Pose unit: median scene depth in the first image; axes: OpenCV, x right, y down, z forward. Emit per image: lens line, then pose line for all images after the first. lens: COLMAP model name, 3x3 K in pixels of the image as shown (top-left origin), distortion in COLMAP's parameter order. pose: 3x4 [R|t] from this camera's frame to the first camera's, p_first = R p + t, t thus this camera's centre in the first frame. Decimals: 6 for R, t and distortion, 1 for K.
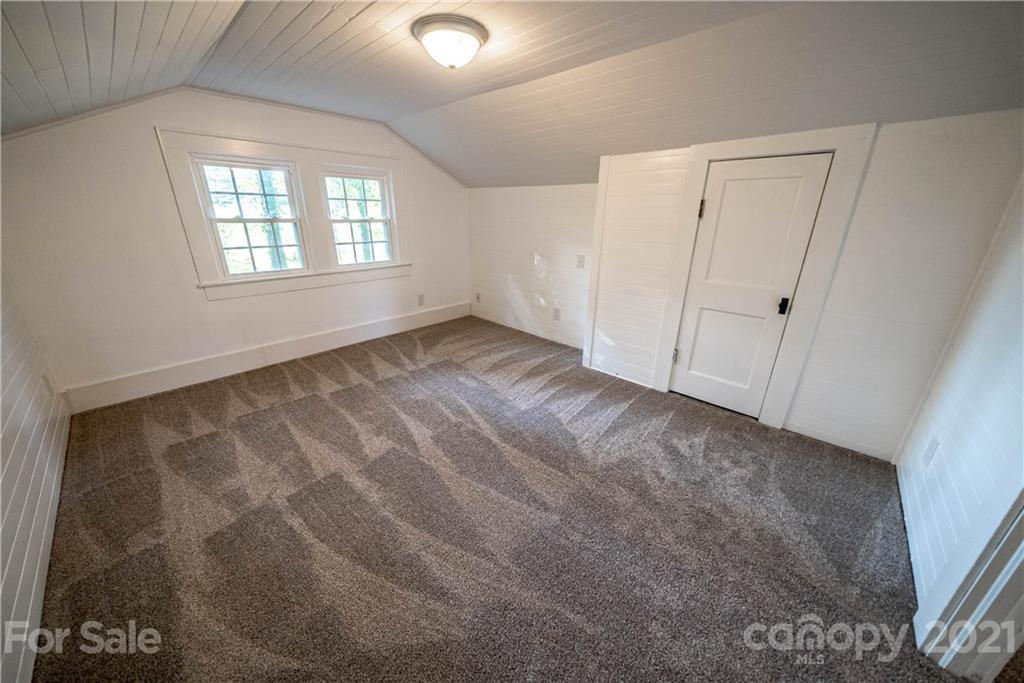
lens RADIAL K [[353.7, 0, 513.9], [0, 353.7, 343.1], [0, 0, 1]] dist [-0.007042, 0.000204]
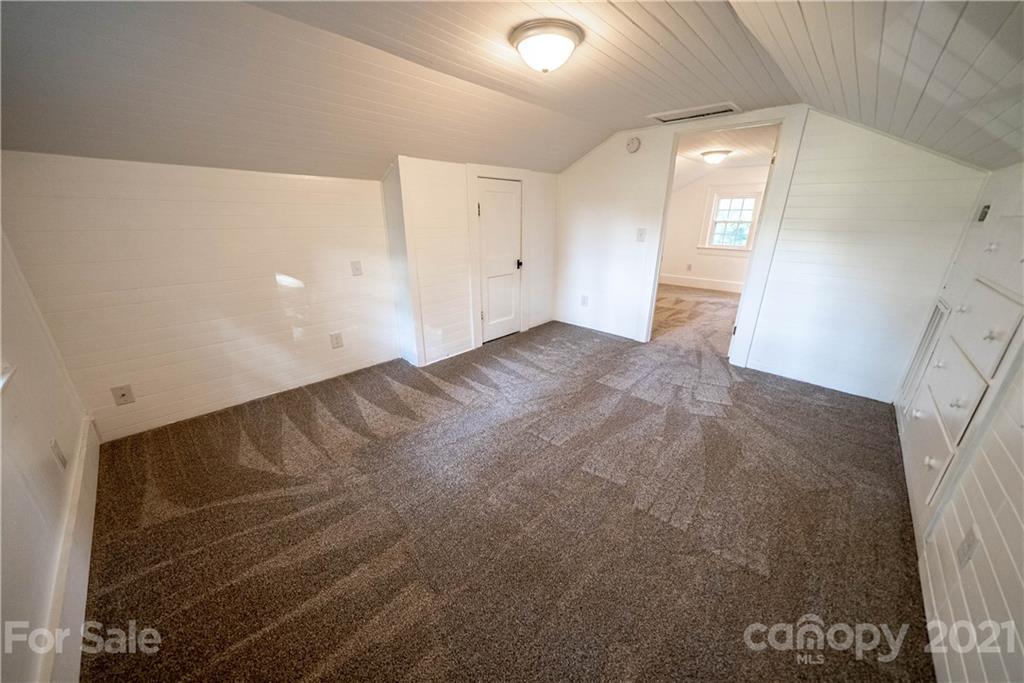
lens RADIAL K [[353.7, 0, 513.9], [0, 353.7, 343.1], [0, 0, 1]] dist [-0.007042, 0.000204]
pose [[0.002299, -0.352899, 0.935659, -0.804854], [0.338679, 0.880640, 0.331316, -0.267651], [-0.940899, 0.316126, 0.121544, 0.699439]]
